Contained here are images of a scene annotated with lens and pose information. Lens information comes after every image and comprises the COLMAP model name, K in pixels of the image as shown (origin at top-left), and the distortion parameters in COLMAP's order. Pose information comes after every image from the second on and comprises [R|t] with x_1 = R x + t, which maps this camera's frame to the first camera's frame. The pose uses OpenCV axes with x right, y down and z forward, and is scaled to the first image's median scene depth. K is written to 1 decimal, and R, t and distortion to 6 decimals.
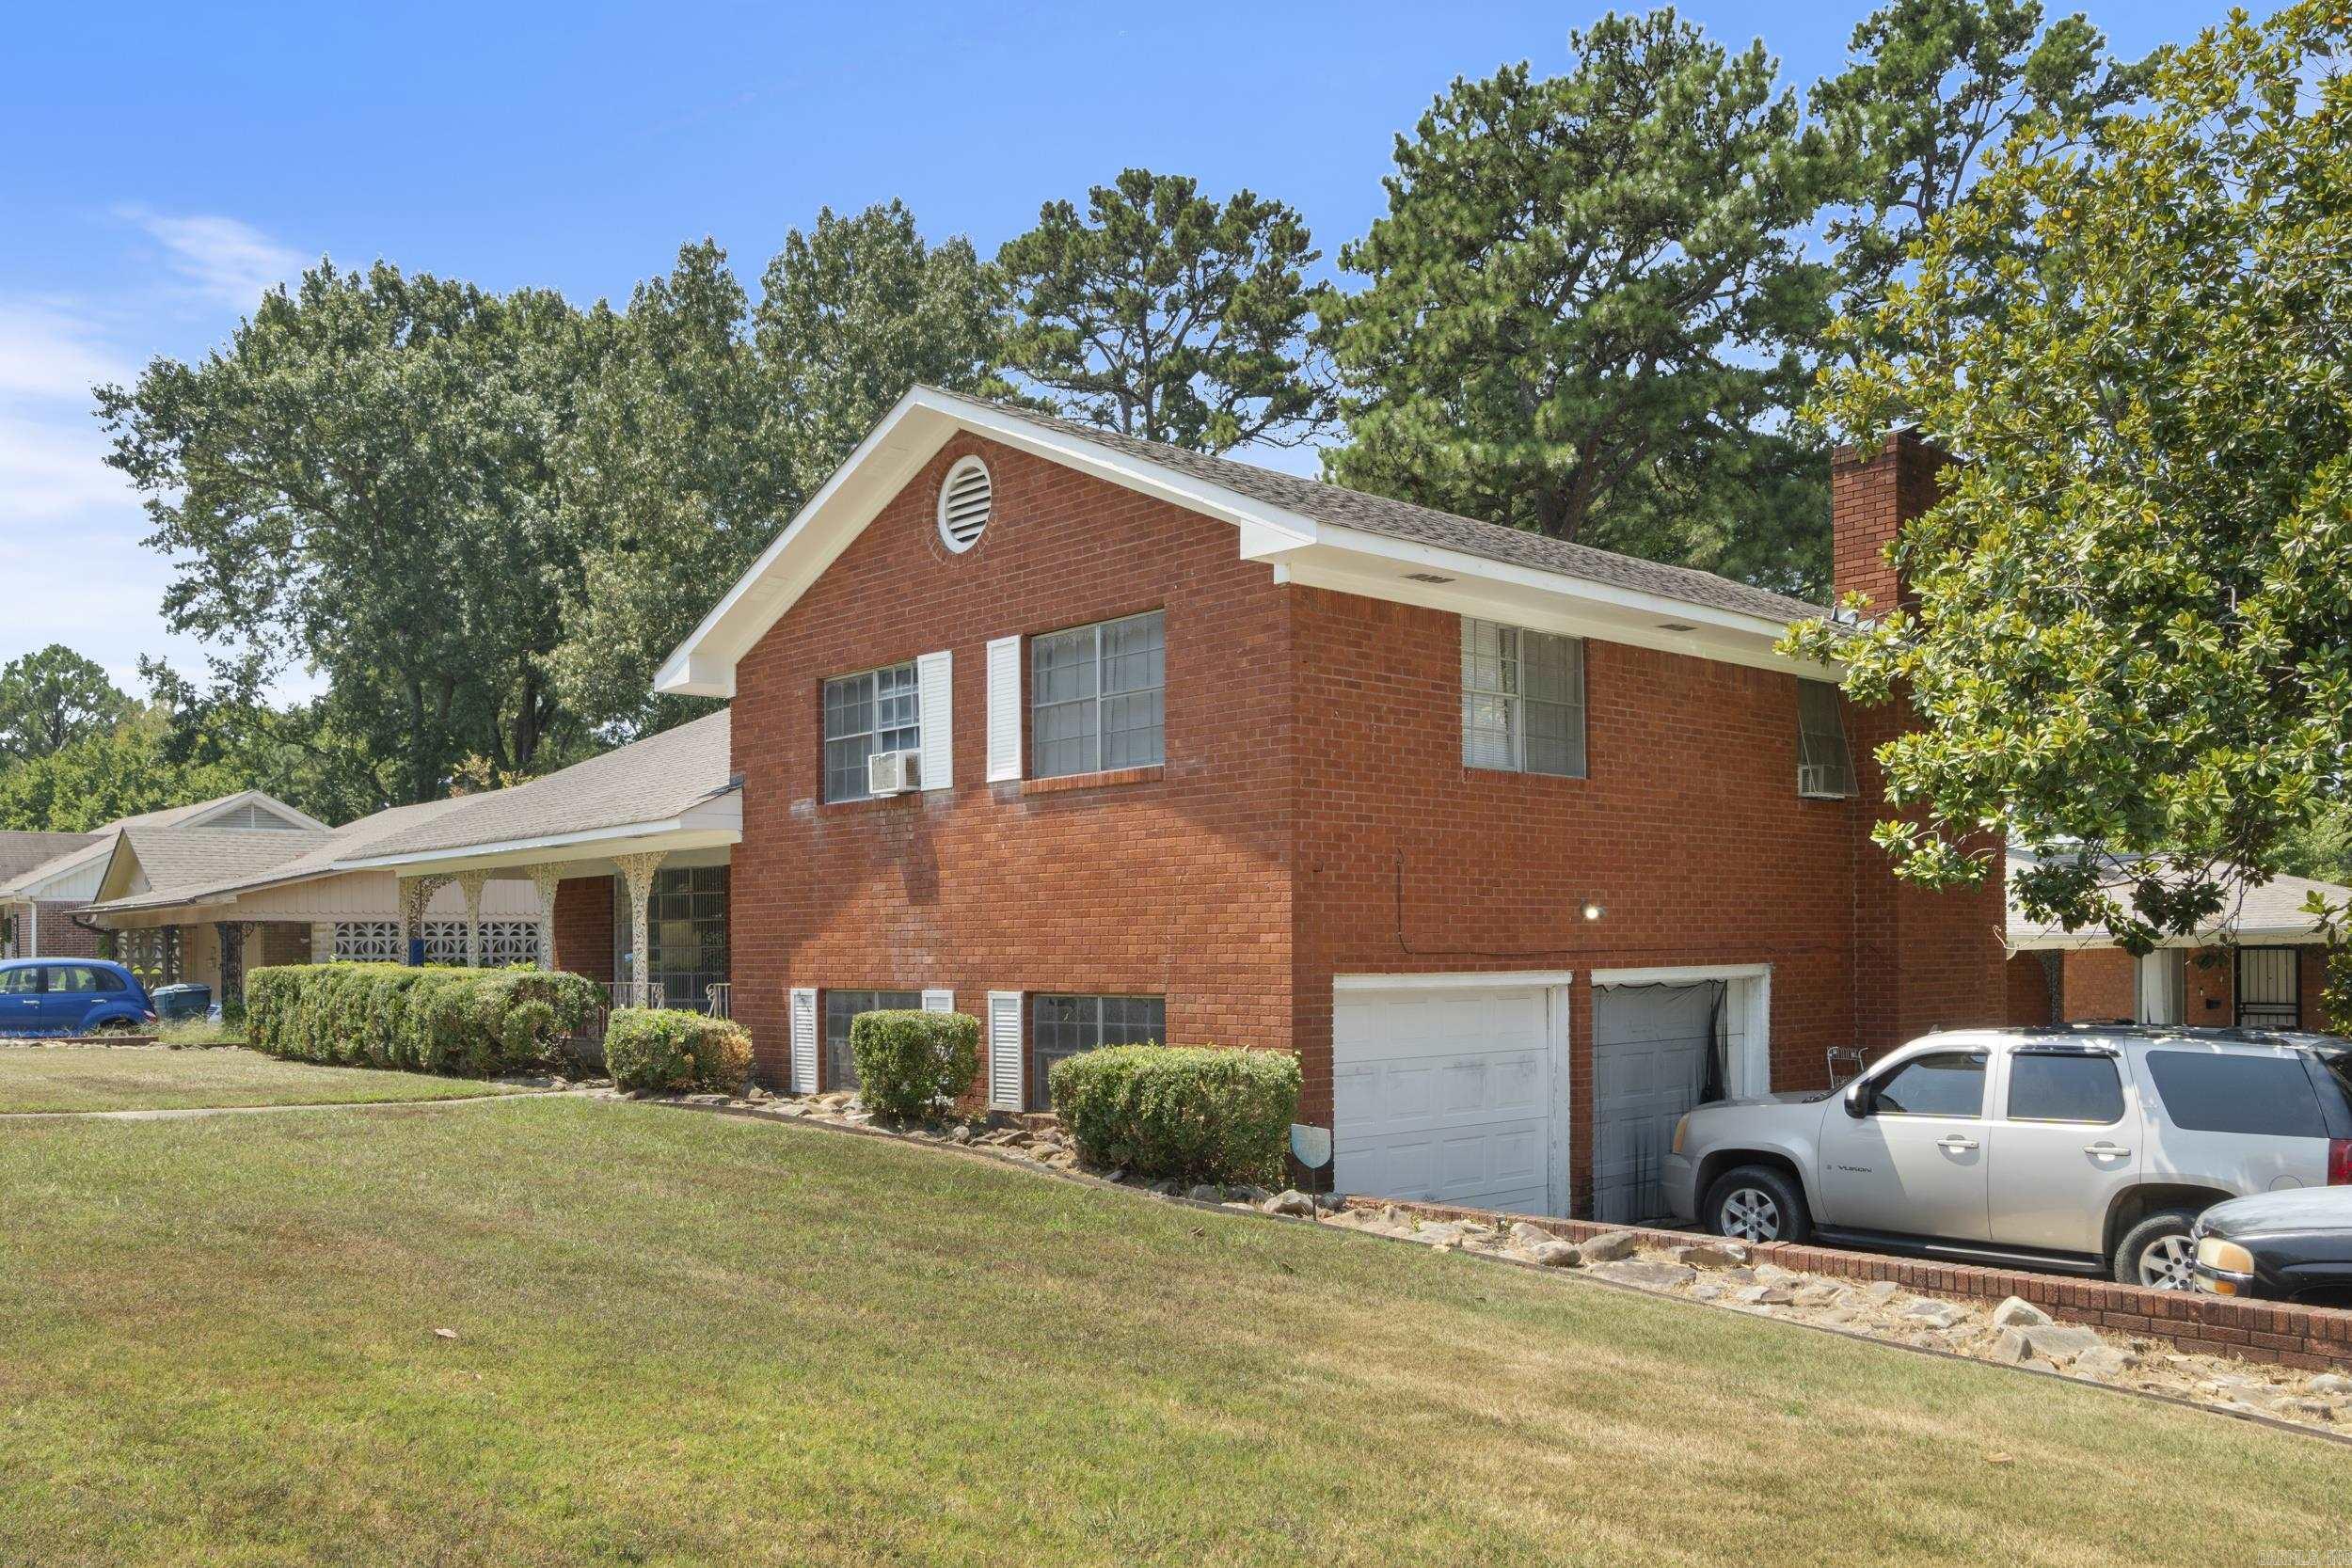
lens RADIAL K [[1875.6, 0, 1176.1], [0, 1875.6, 896.8], [0, 0, 1]] dist [0.103931, 0.000636]
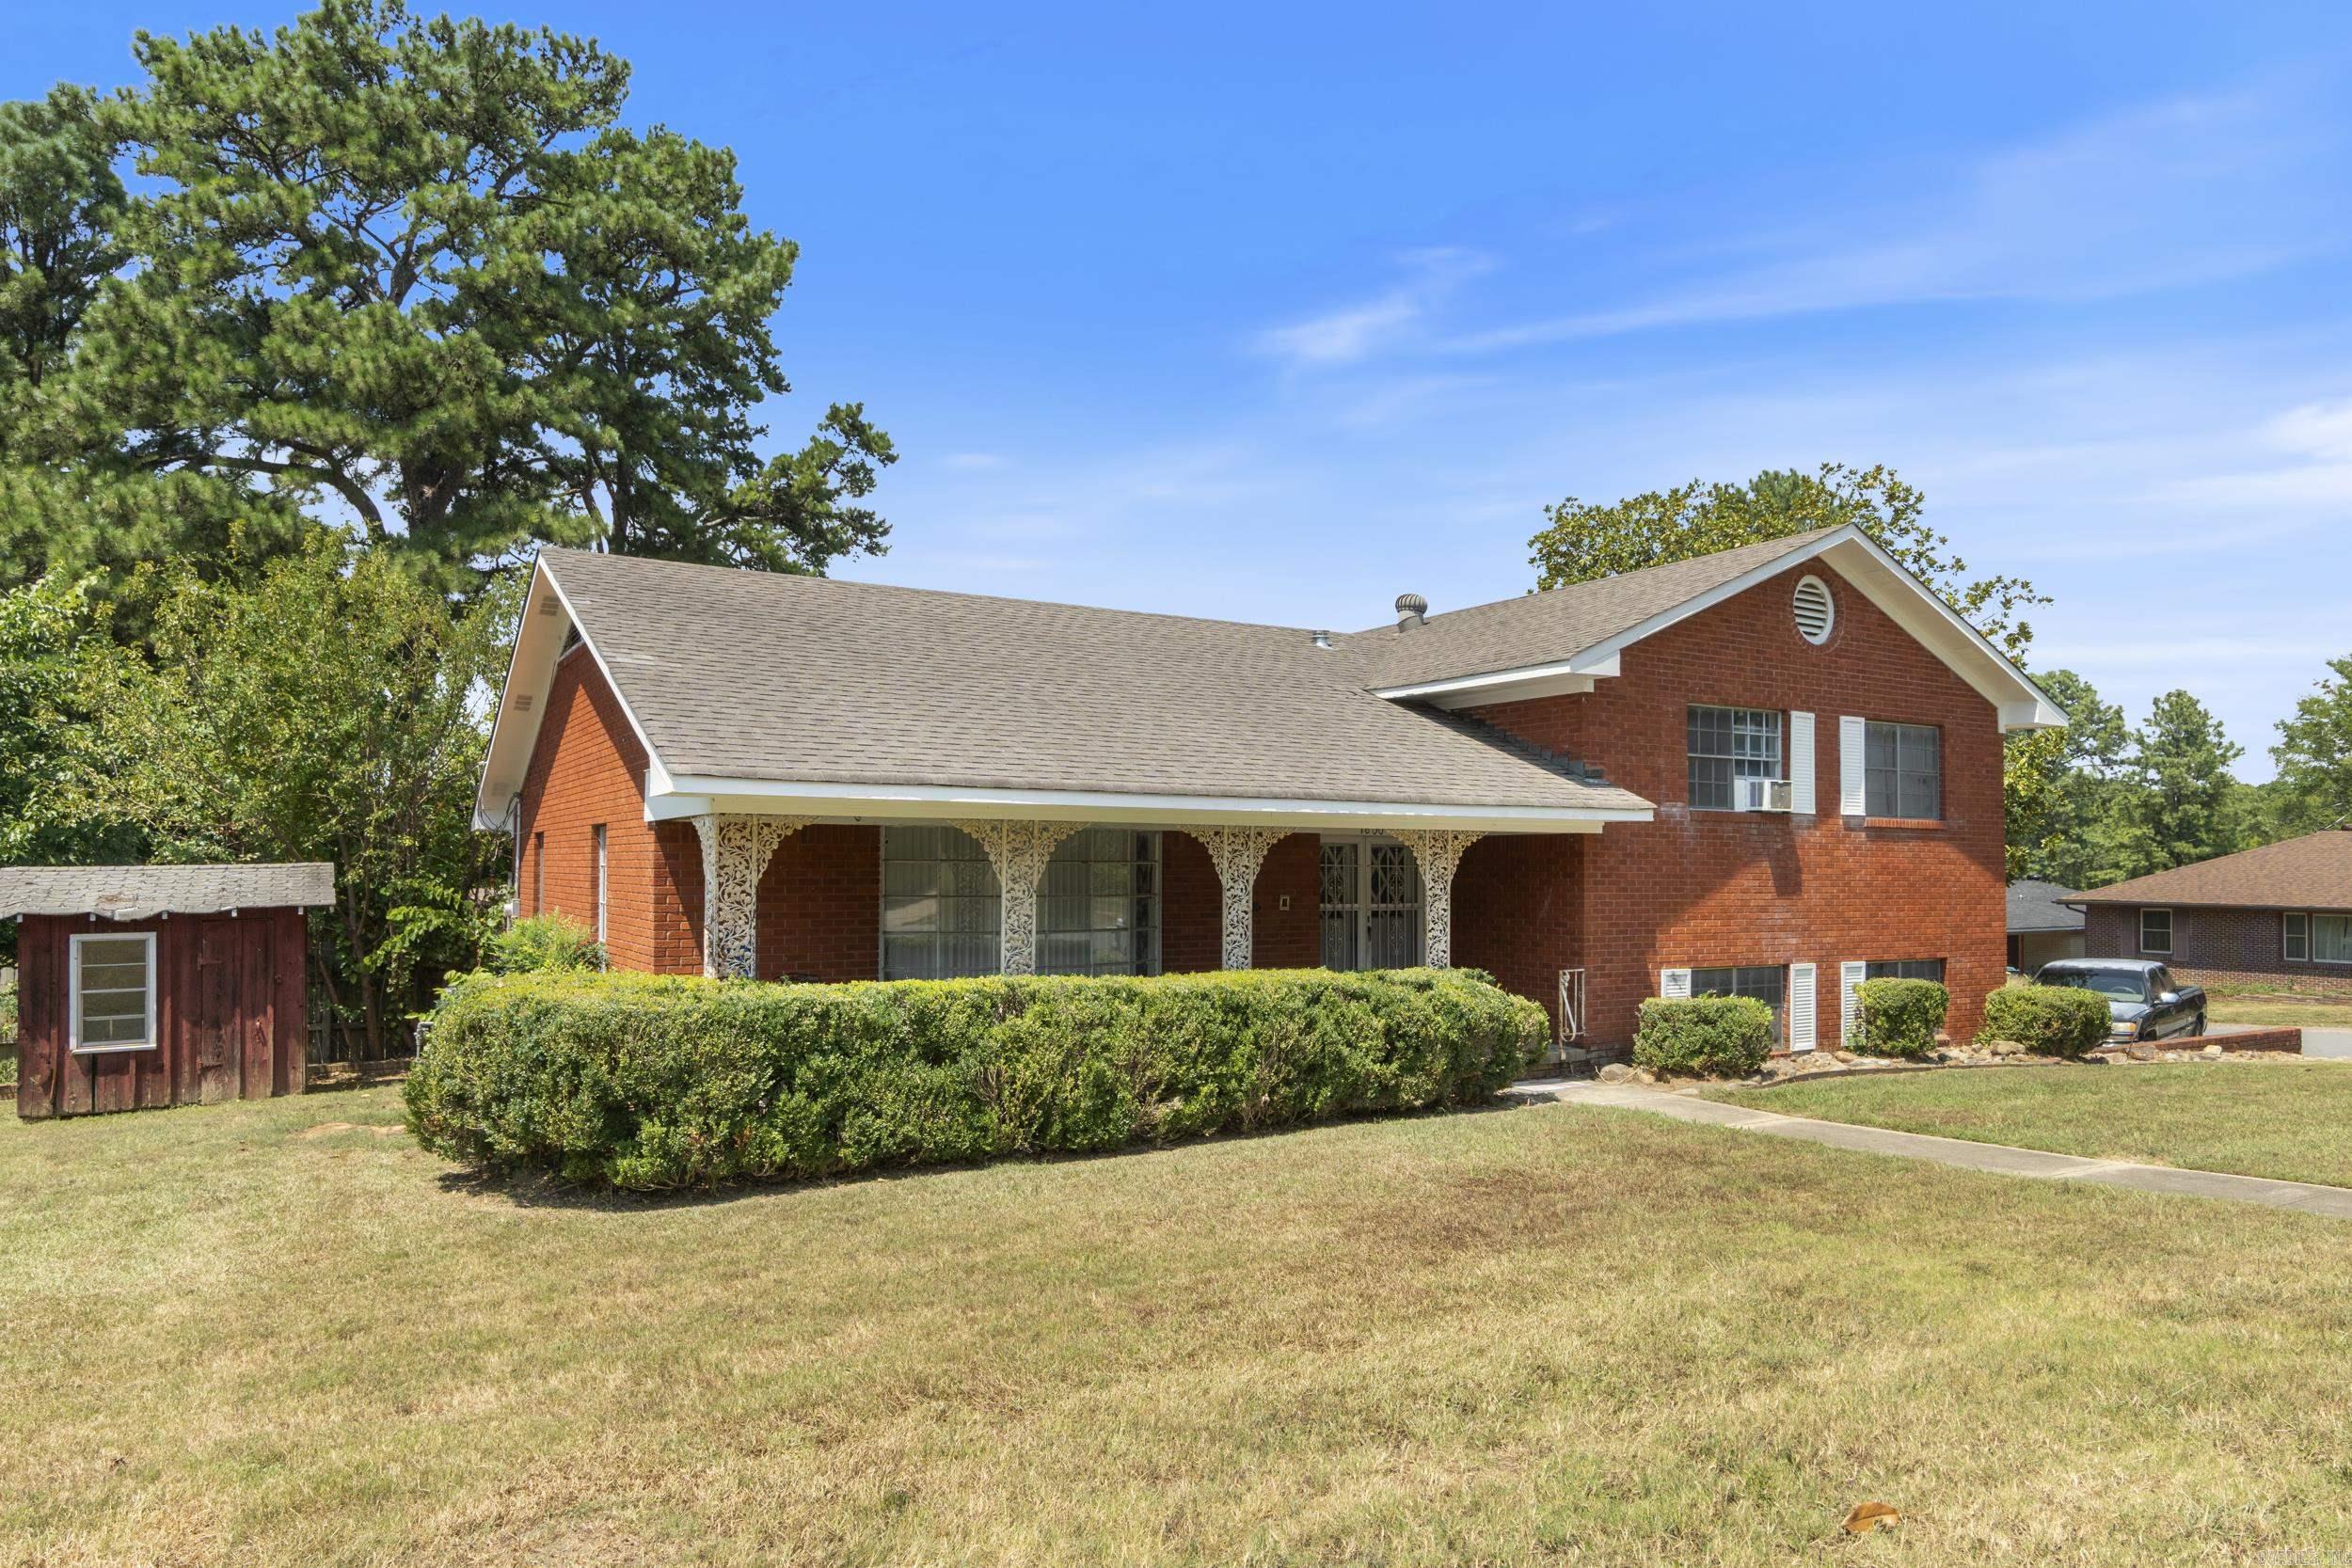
lens RADIAL K [[1404.4, 0, 1173.3], [0, 1404.4, 847.1], [0, 0, 1]] dist [0.000418, 0.000401]
pose [[0.207497, 0.030960, 0.977746, -1.207587], [-0.036070, 0.999062, -0.023980, 0.006881], [-0.977570, -0.030292, 0.208419, 1.238102]]
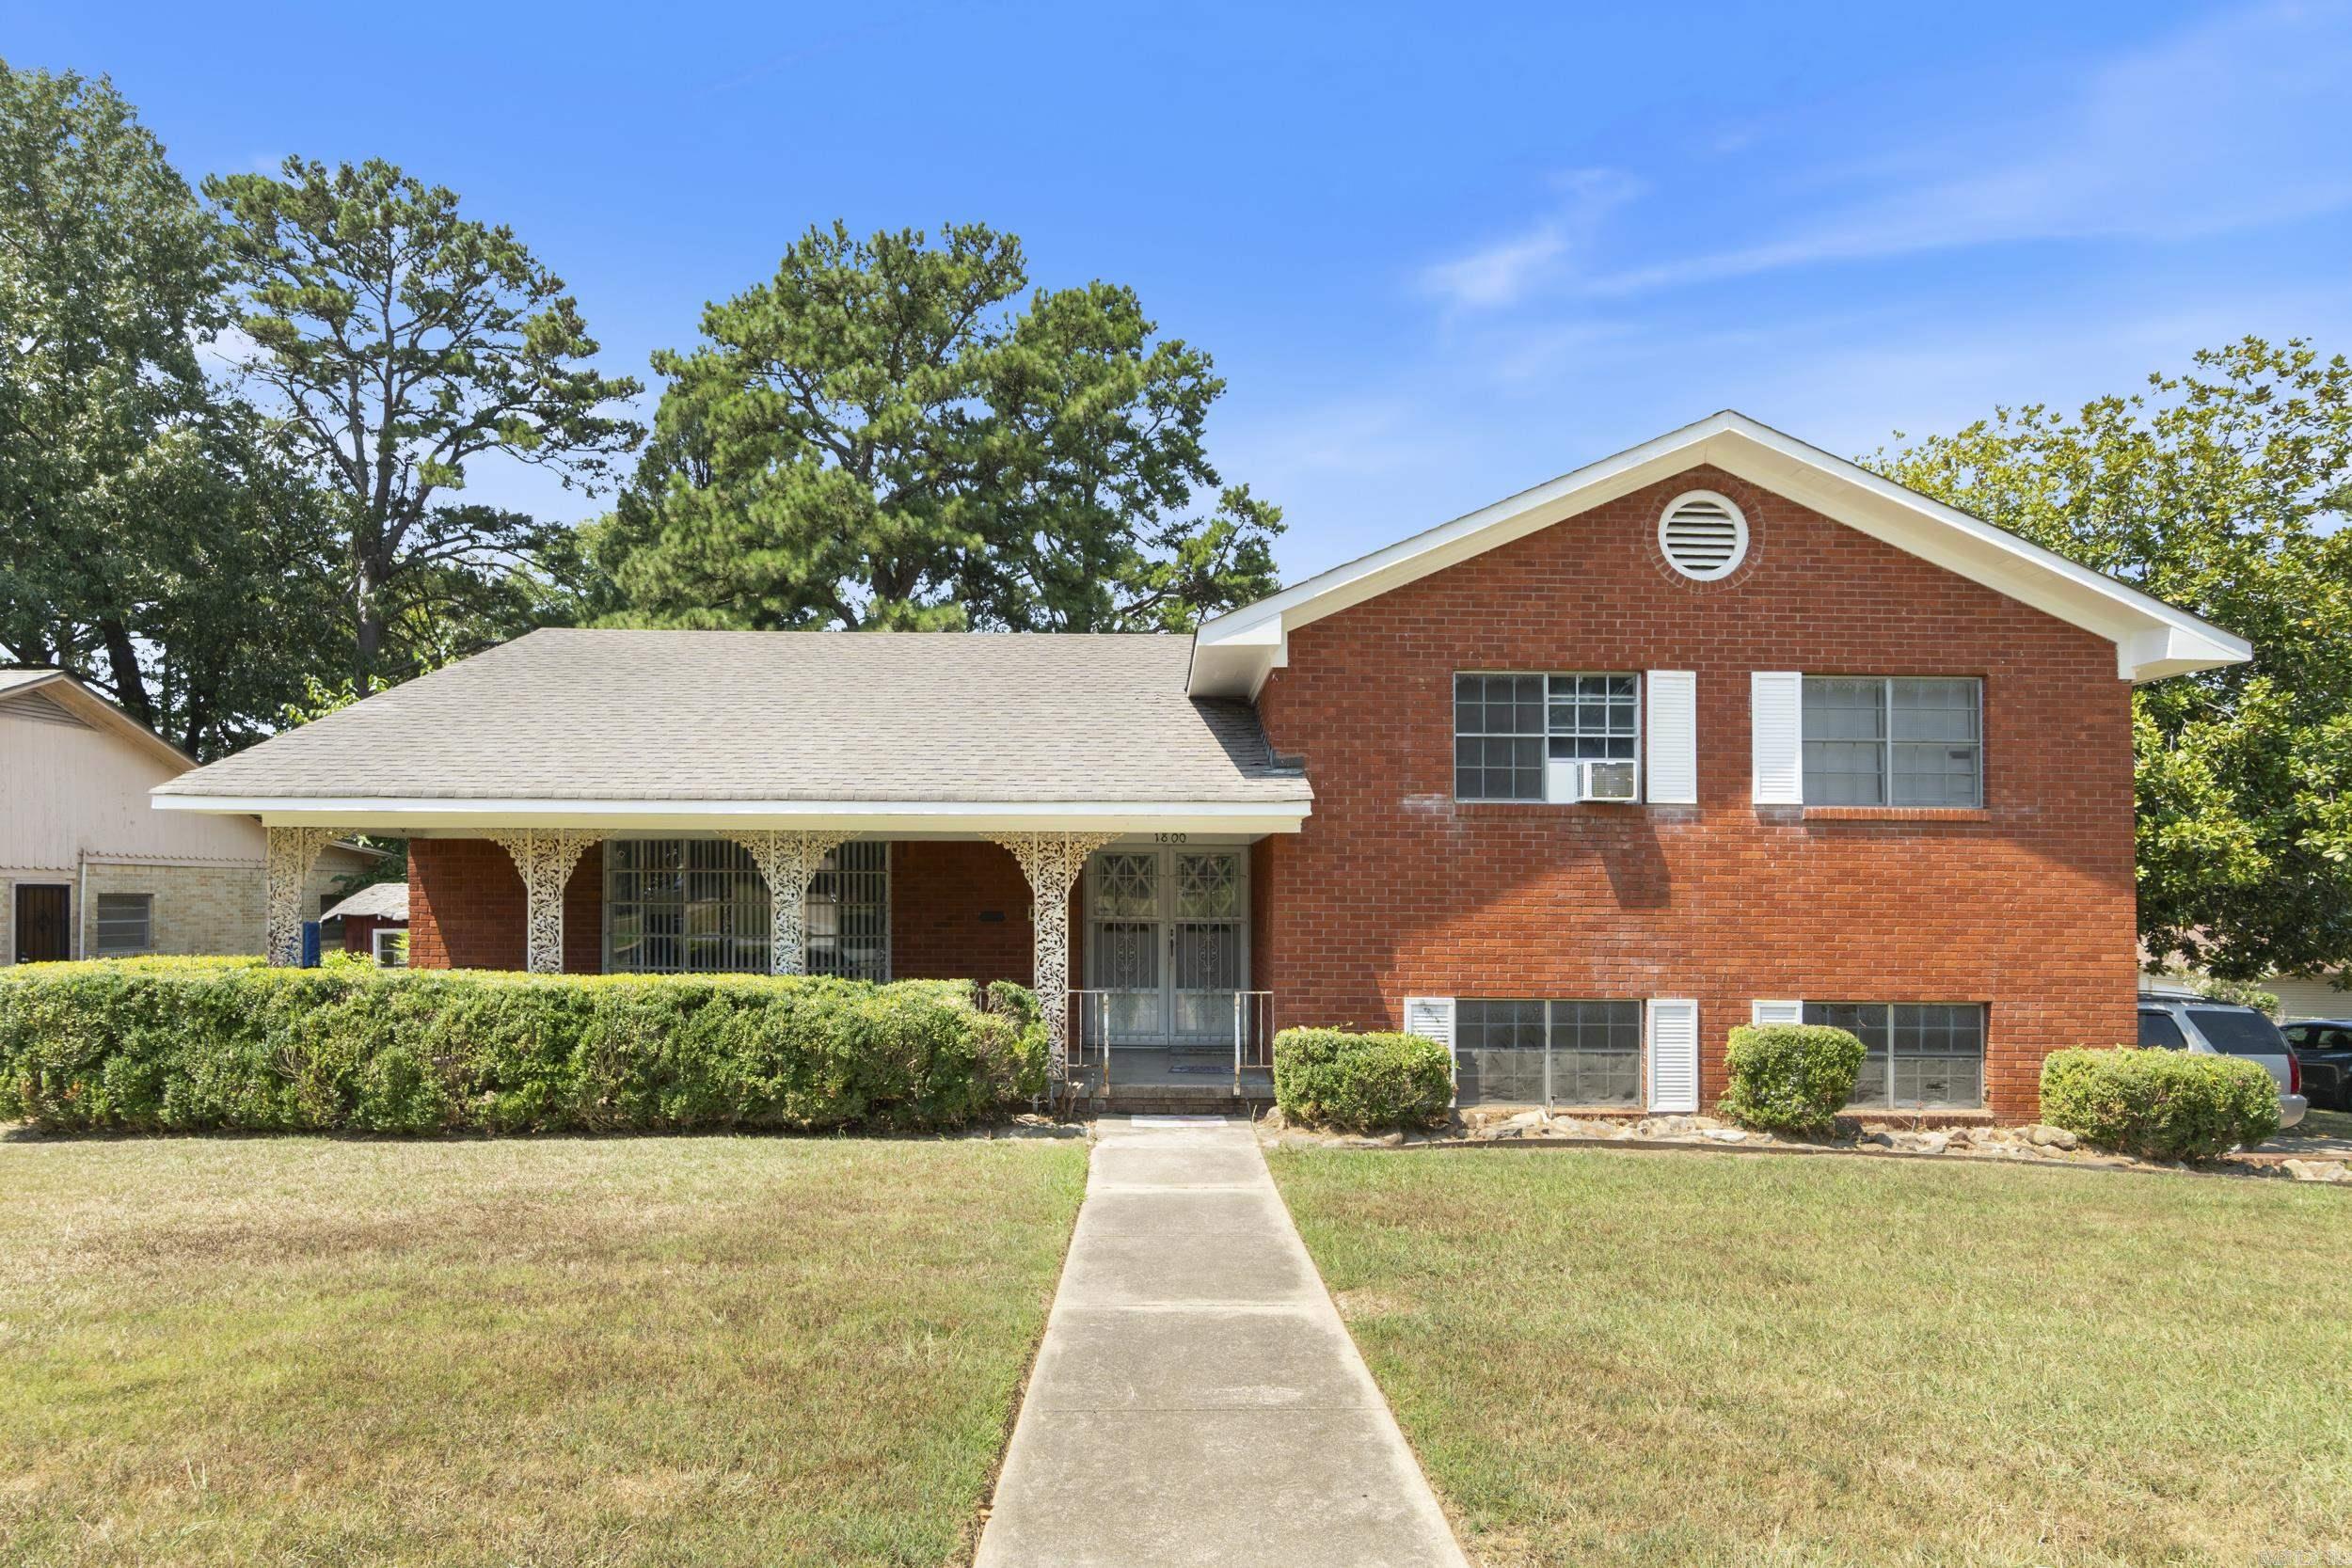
lens RADIAL K [[1227.8, 0, 1176.7], [0, 1227.8, 885.7], [0, 0, 1]] dist [-0.001019, -0.000017]
pose [[0.657864, 0.021942, 0.752817, -0.815927], [-0.037623, 0.999285, 0.003751, -0.004666], [-0.752197, -0.030791, 0.658219, 0.766808]]
